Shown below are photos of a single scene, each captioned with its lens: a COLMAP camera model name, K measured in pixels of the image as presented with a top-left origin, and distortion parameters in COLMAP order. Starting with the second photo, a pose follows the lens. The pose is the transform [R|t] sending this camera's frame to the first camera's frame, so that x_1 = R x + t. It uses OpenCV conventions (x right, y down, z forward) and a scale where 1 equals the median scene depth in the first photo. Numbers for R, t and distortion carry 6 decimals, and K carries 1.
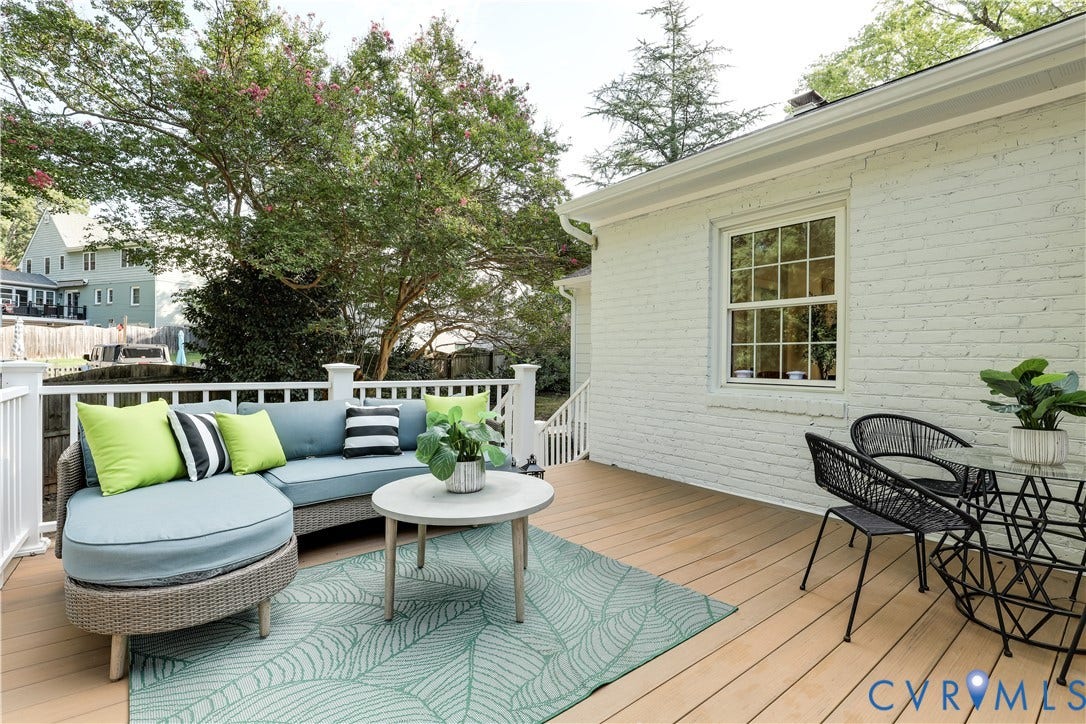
lens RADIAL K [[494.5, 0, 548.6], [0, 494.5, 362.4], [0, 0, 1]] dist [-0.002874, -0.000736]
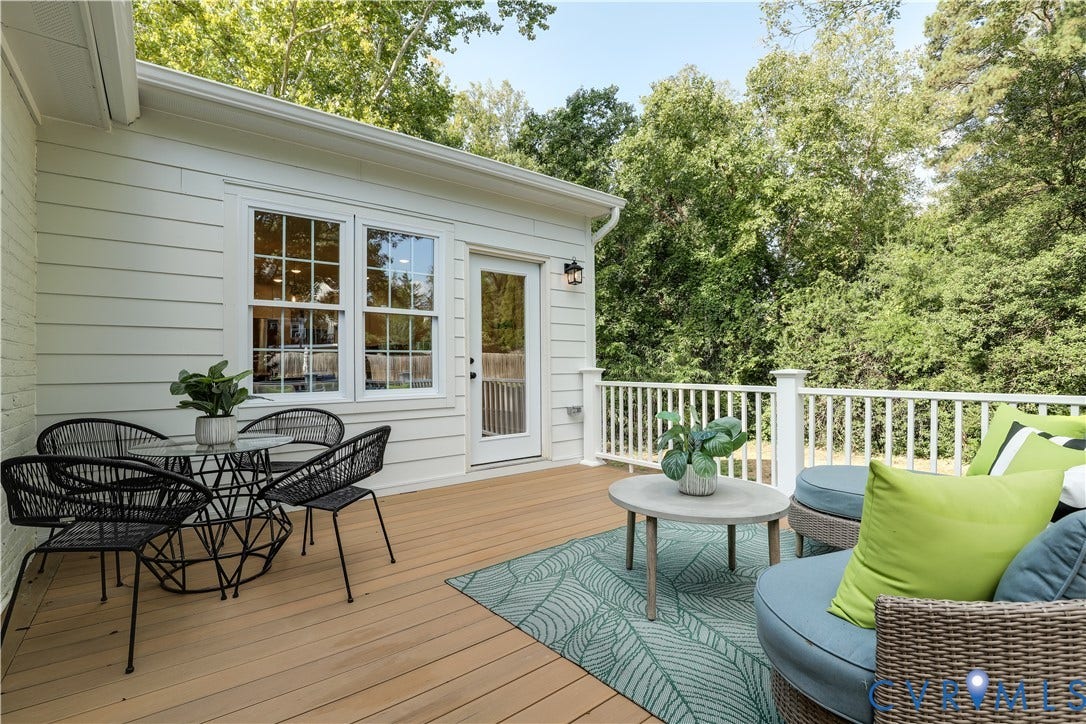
lens RADIAL K [[494.5, 0, 562.8], [0, 494.5, 357.5], [0, 0, 1]] dist [-0.002874, -0.000736]
pose [[-0.999668, -0.009426, -0.023988, 0.137702], [-0.009263, 0.999933, -0.006876, -0.012899], [0.024051, -0.006652, -0.999689, 2.079753]]
